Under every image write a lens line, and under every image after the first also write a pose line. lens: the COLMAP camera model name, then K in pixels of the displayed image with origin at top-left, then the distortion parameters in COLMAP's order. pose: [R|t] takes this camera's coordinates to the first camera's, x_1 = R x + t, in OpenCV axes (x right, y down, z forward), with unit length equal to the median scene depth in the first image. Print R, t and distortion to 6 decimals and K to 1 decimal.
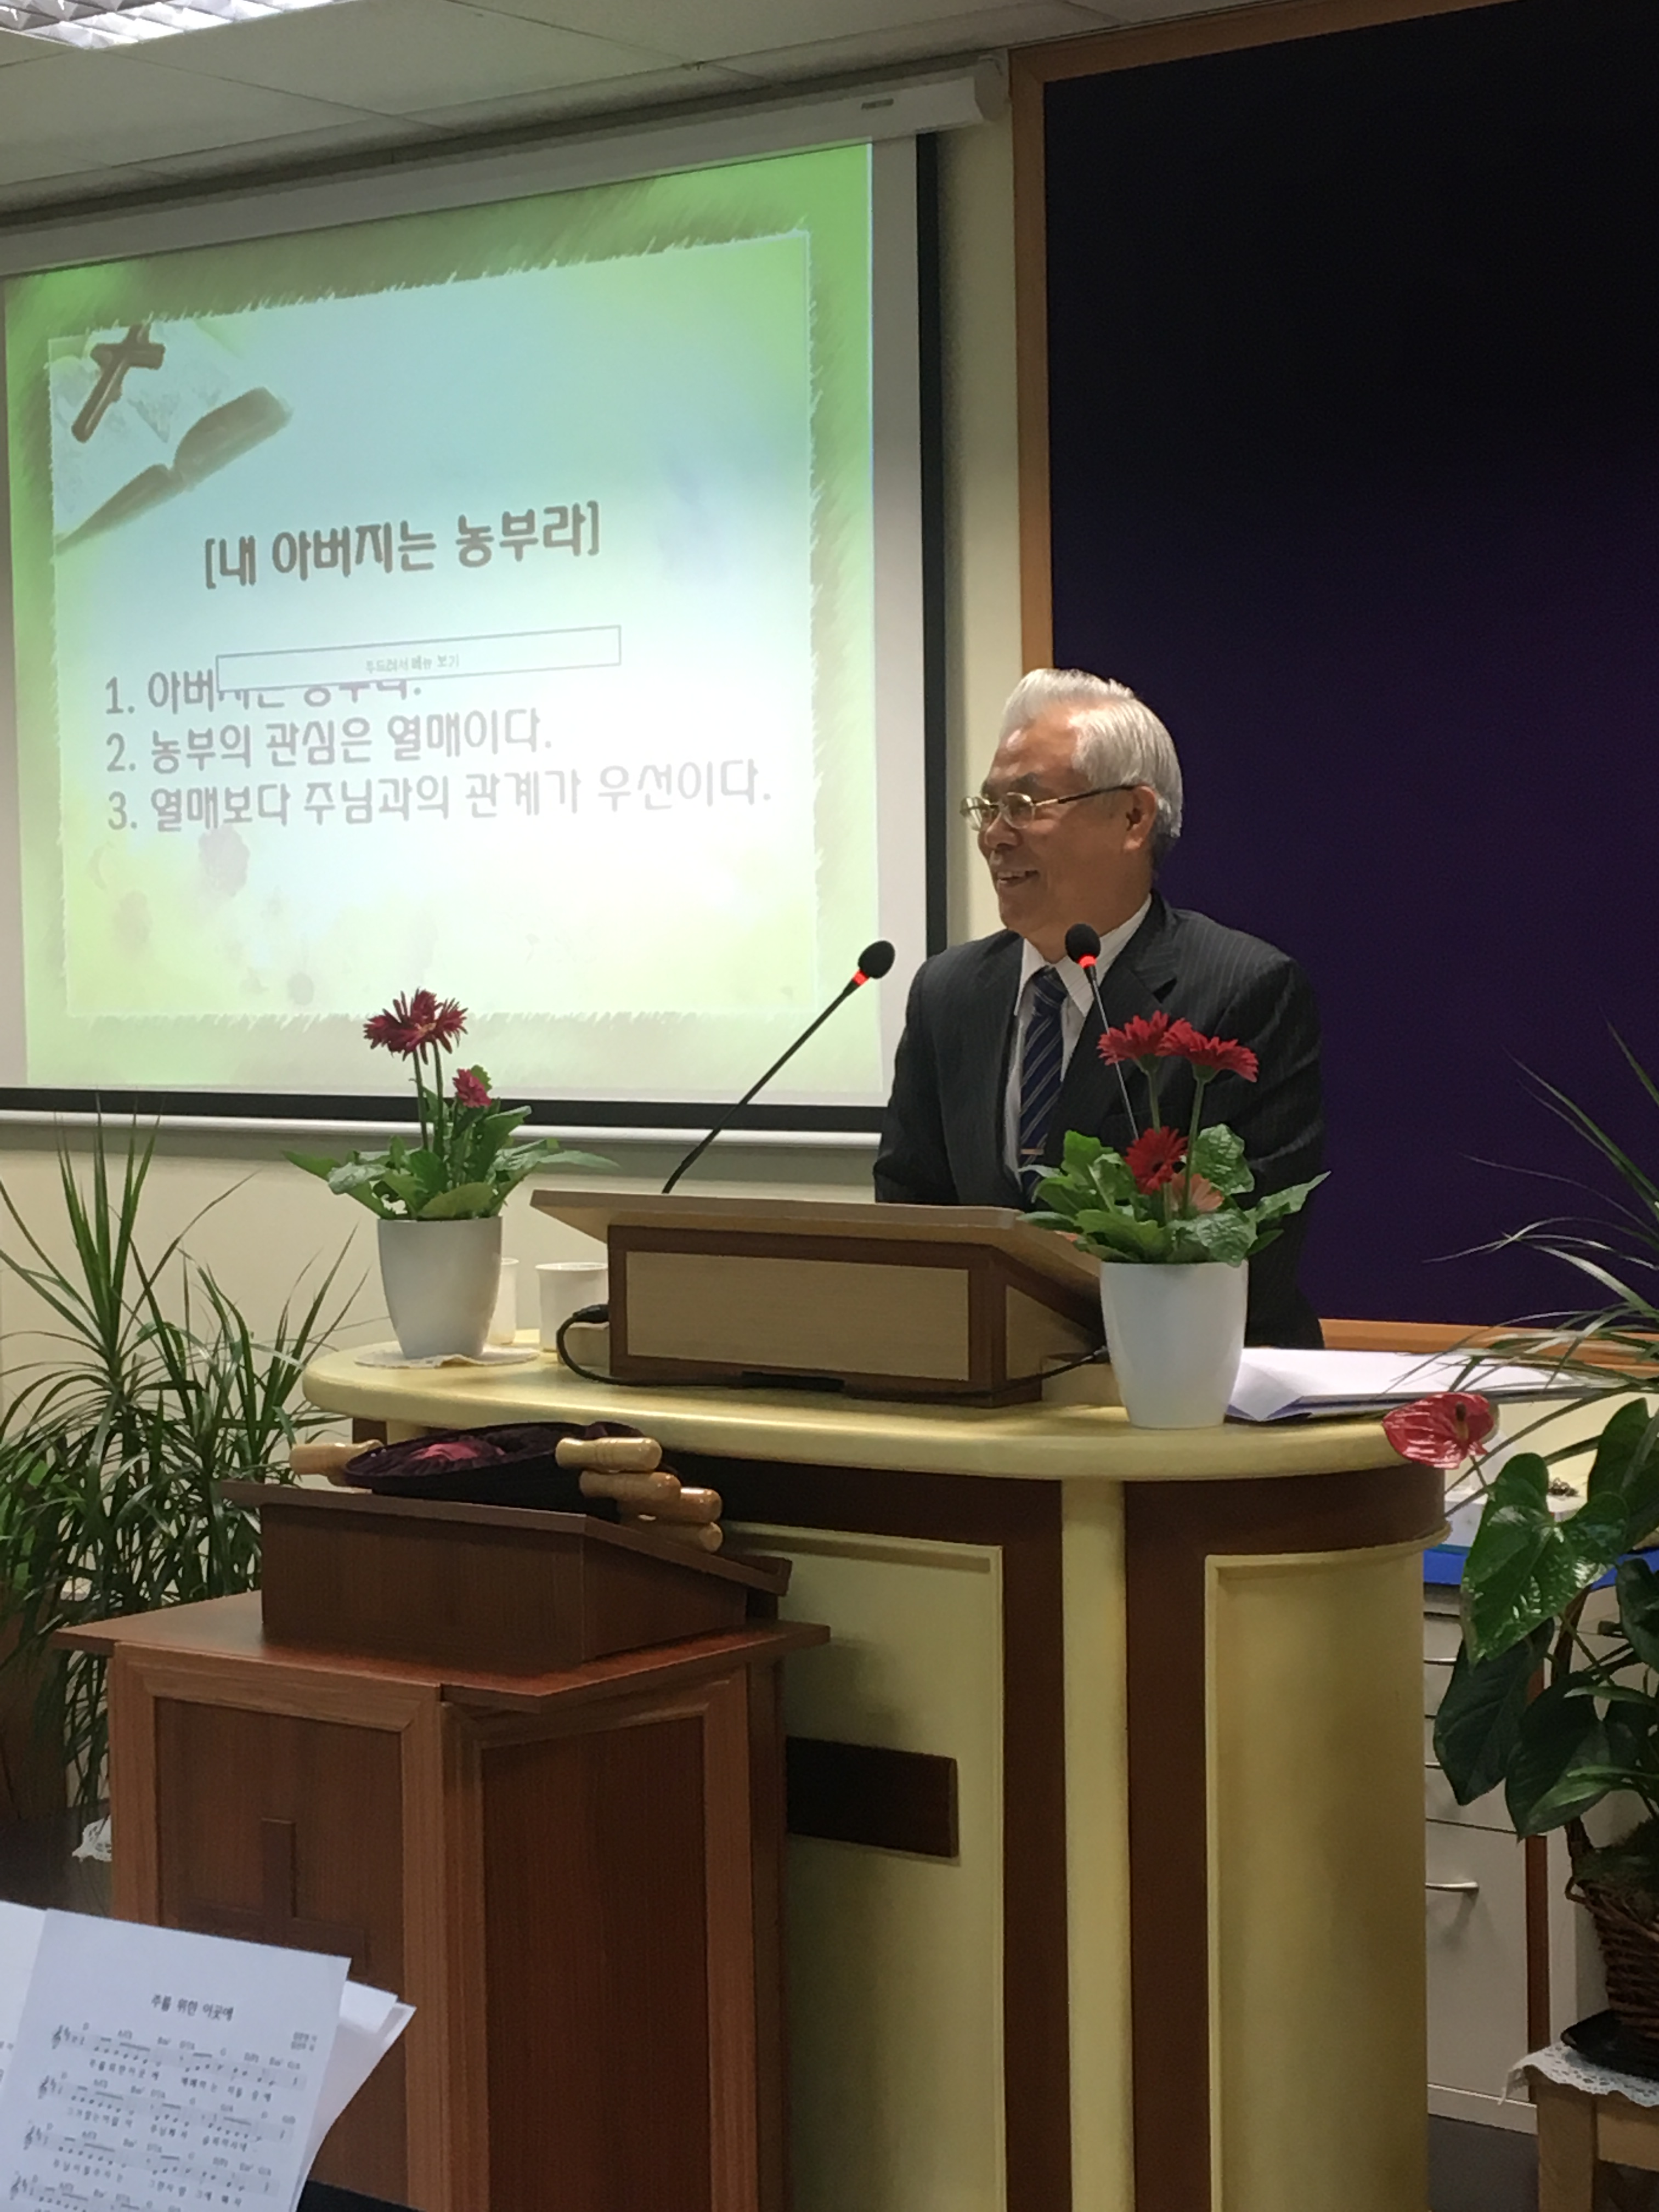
lens RADIAL K [[3908.1, 0, 829.5], [0, 3908.1, 1106.0], [0, 0, 1]] dist [-0.029900, -0.035793]
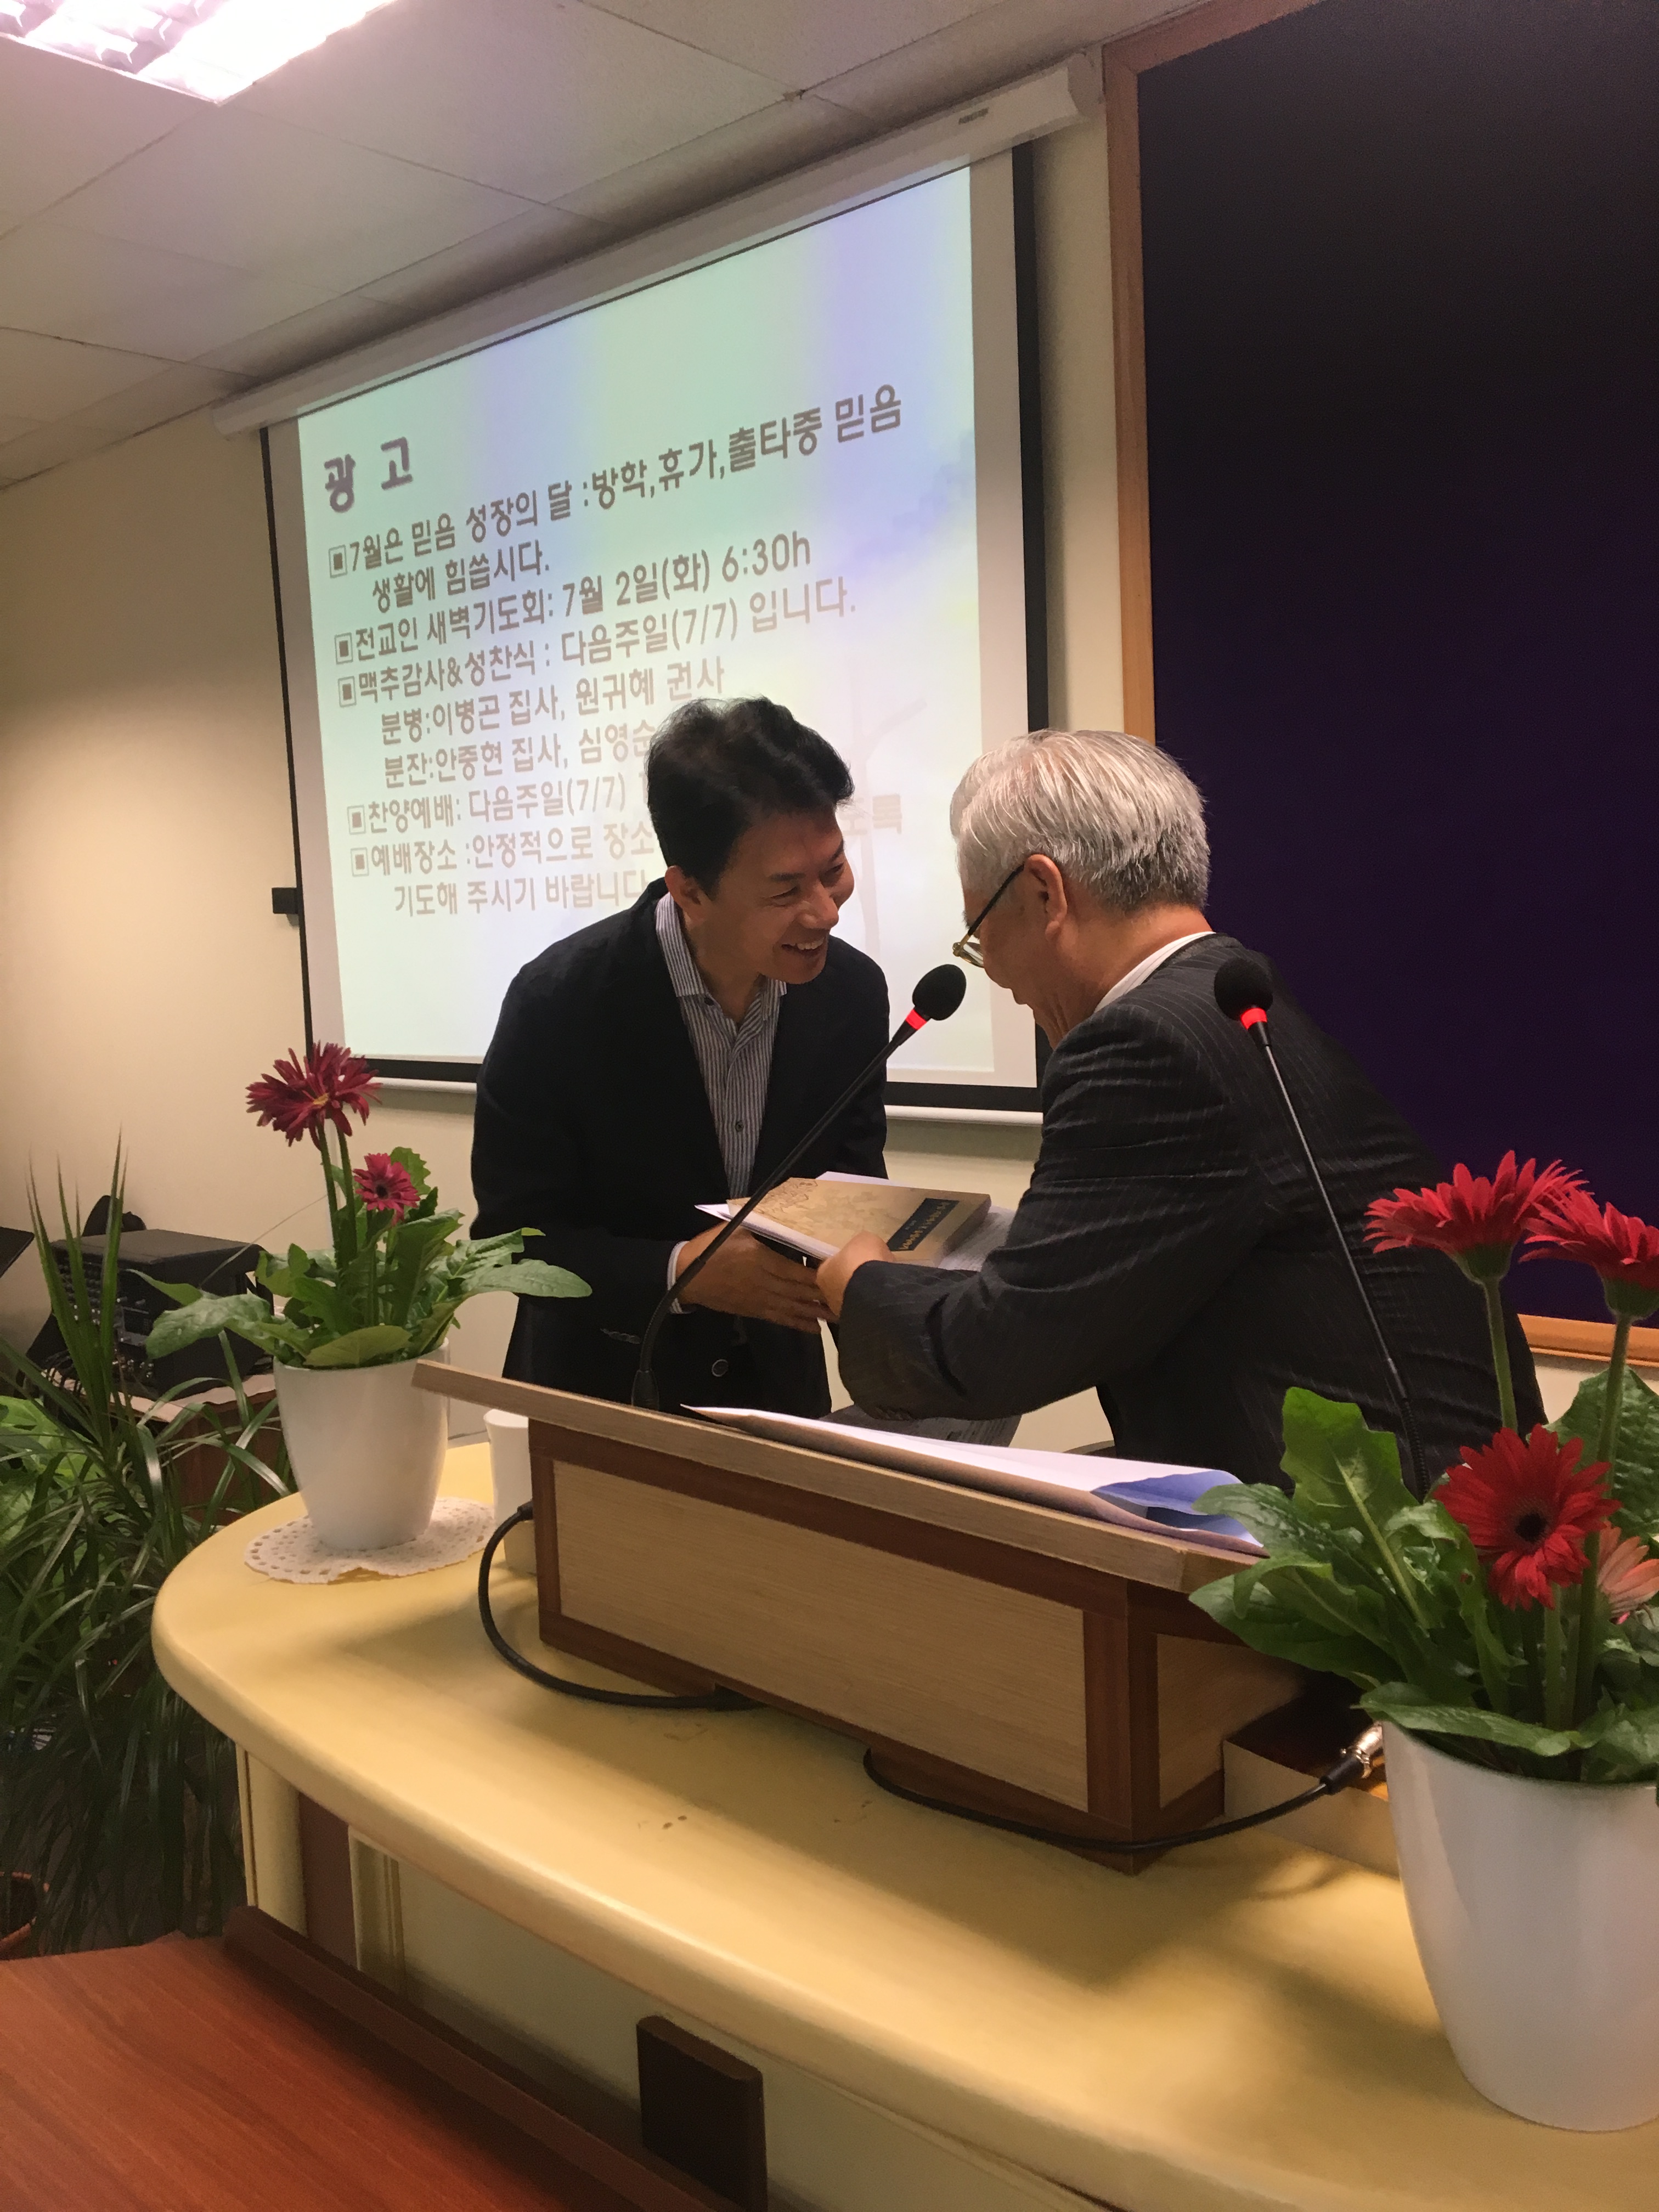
lens RADIAL K [[1856.2, 0, 829.5], [0, 1856.2, 1106.0], [0, 0, 1]] dist [0.004838, -0.052970]
pose [[0.995203, -0.015819, -0.096547, 0.023270], [0.021569, 0.998036, 0.058809, -0.036598], [0.095427, -0.060609, 0.993590, 0.661217]]
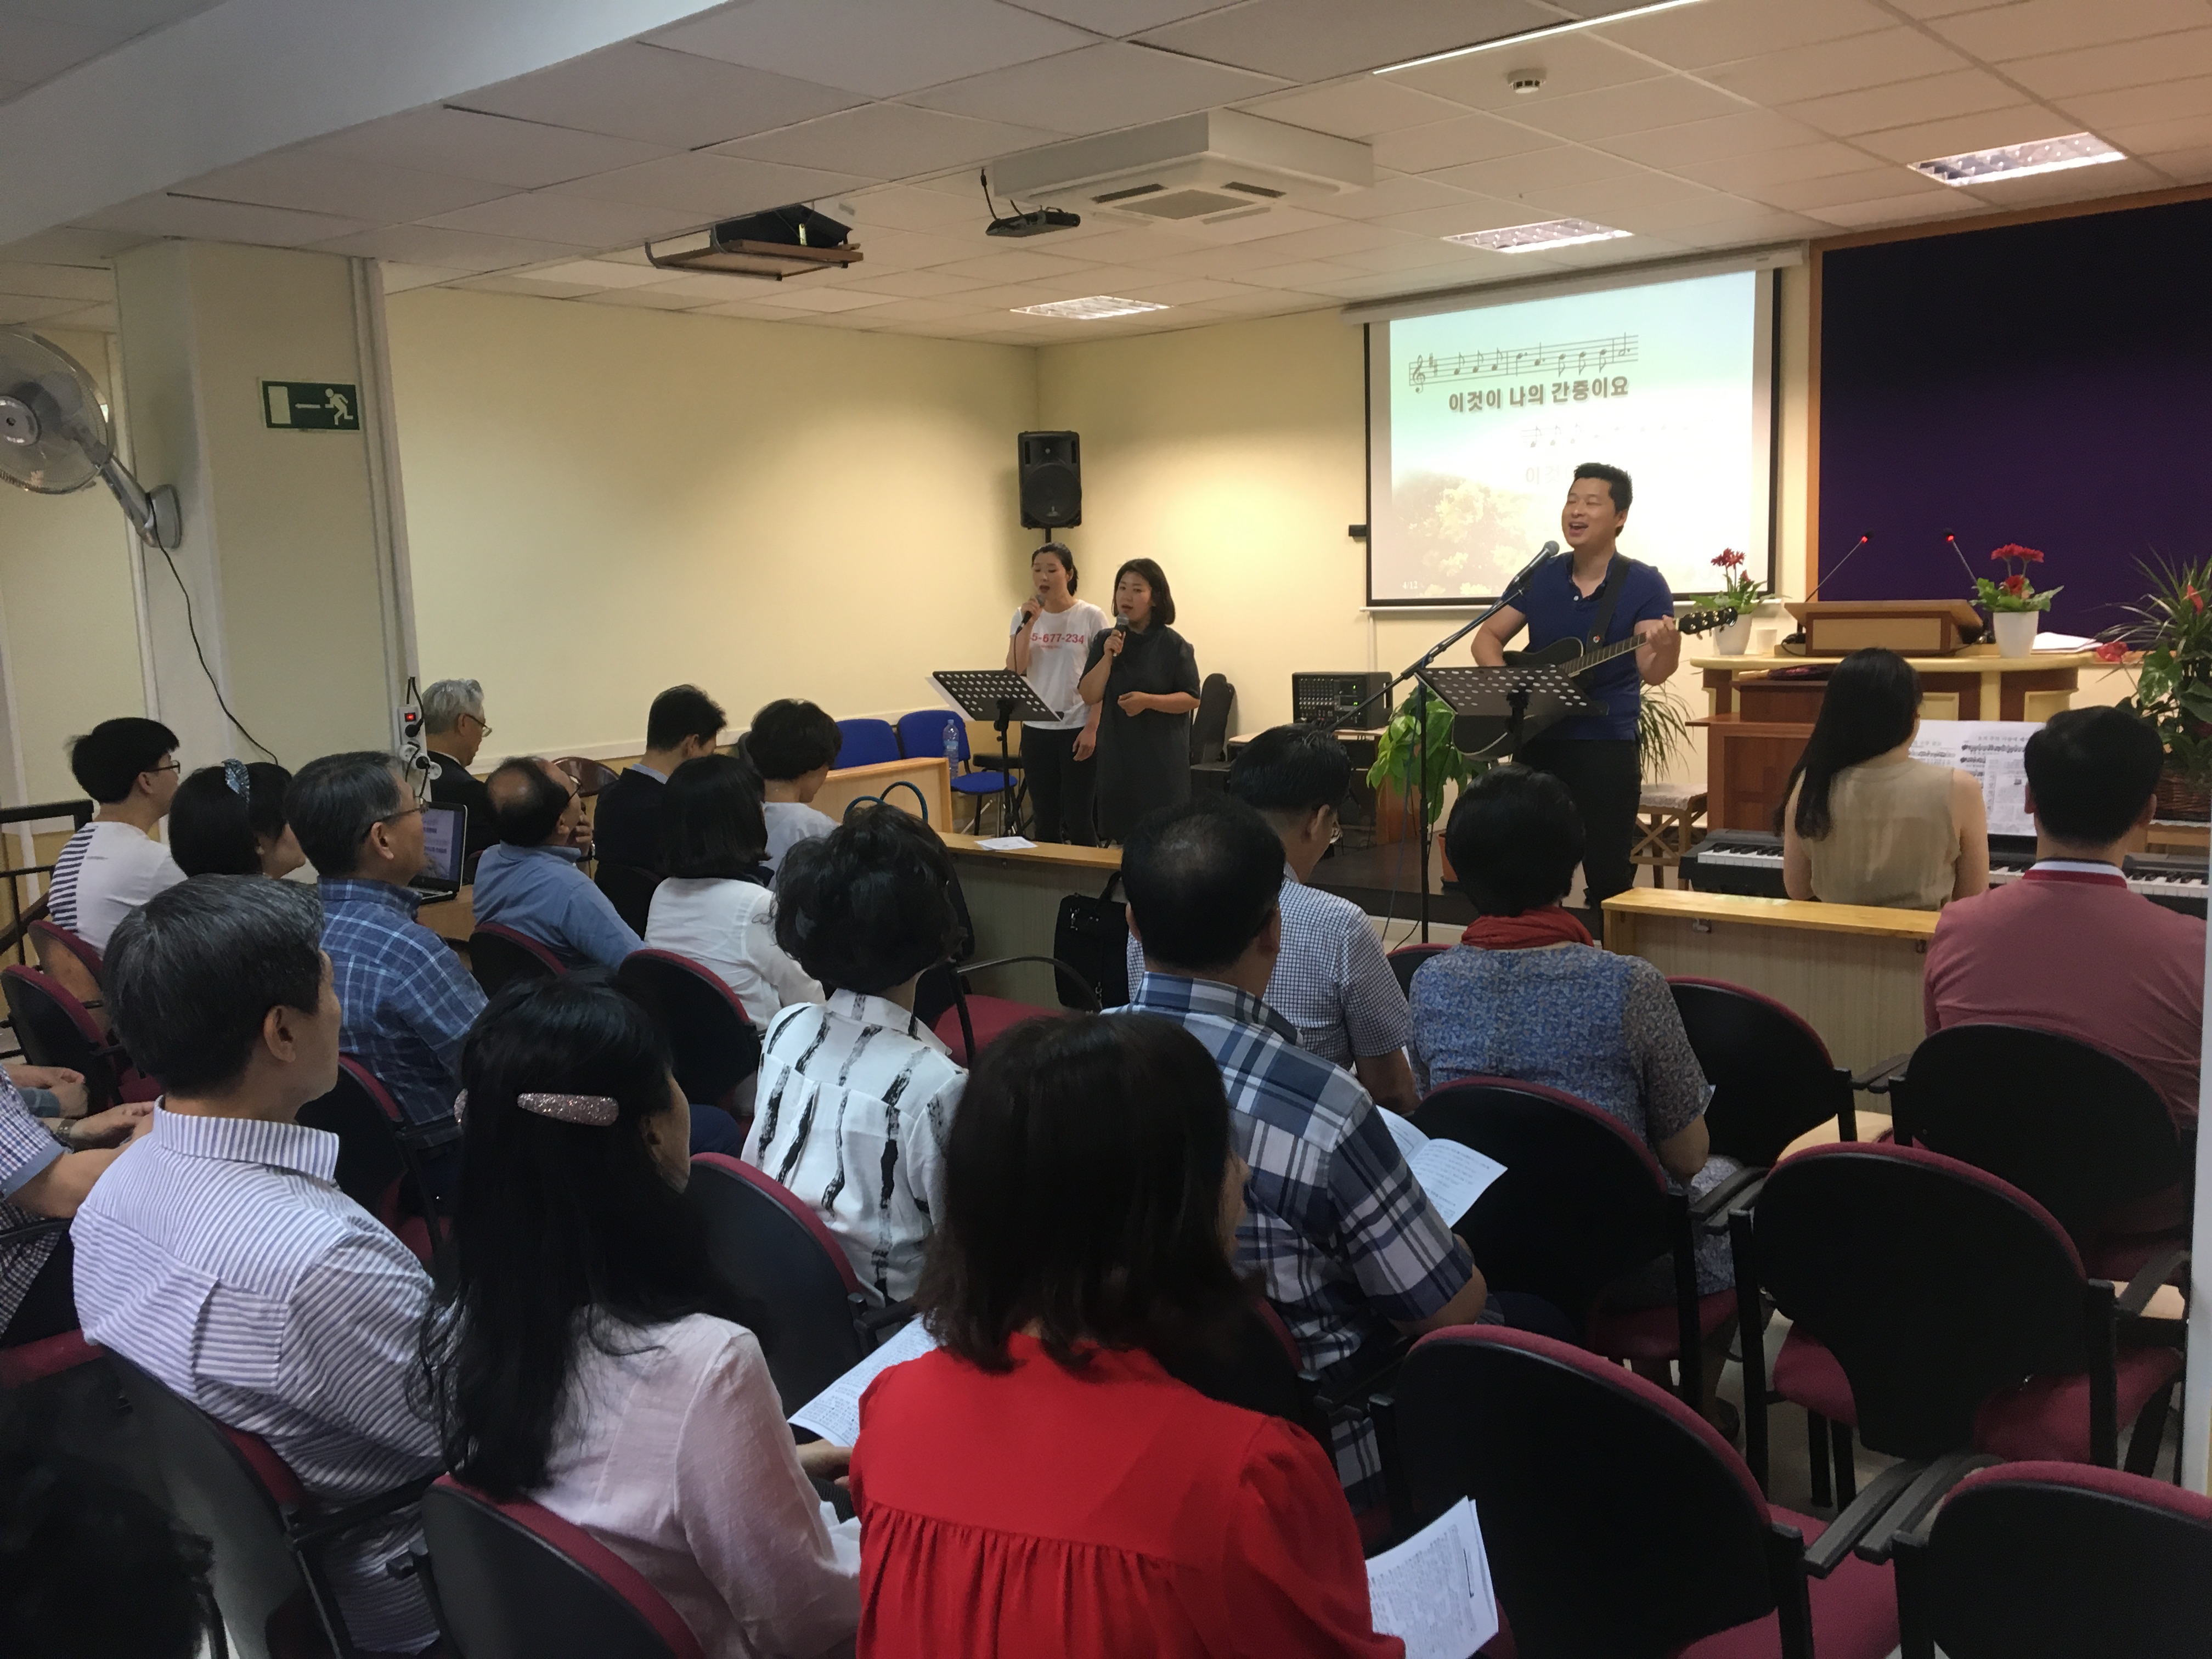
lens RADIAL K [[1856.2, 0, 1046.8], [0, 1856.2, 837.1], [0, 0, 1]] dist [0.004838, -0.052970]
pose [[0.996327, -0.018421, -0.083629, -0.571582], [0.026455, 0.995030, 0.095996, 0.050208], [0.081445, -0.097856, 0.991862, -0.694804]]
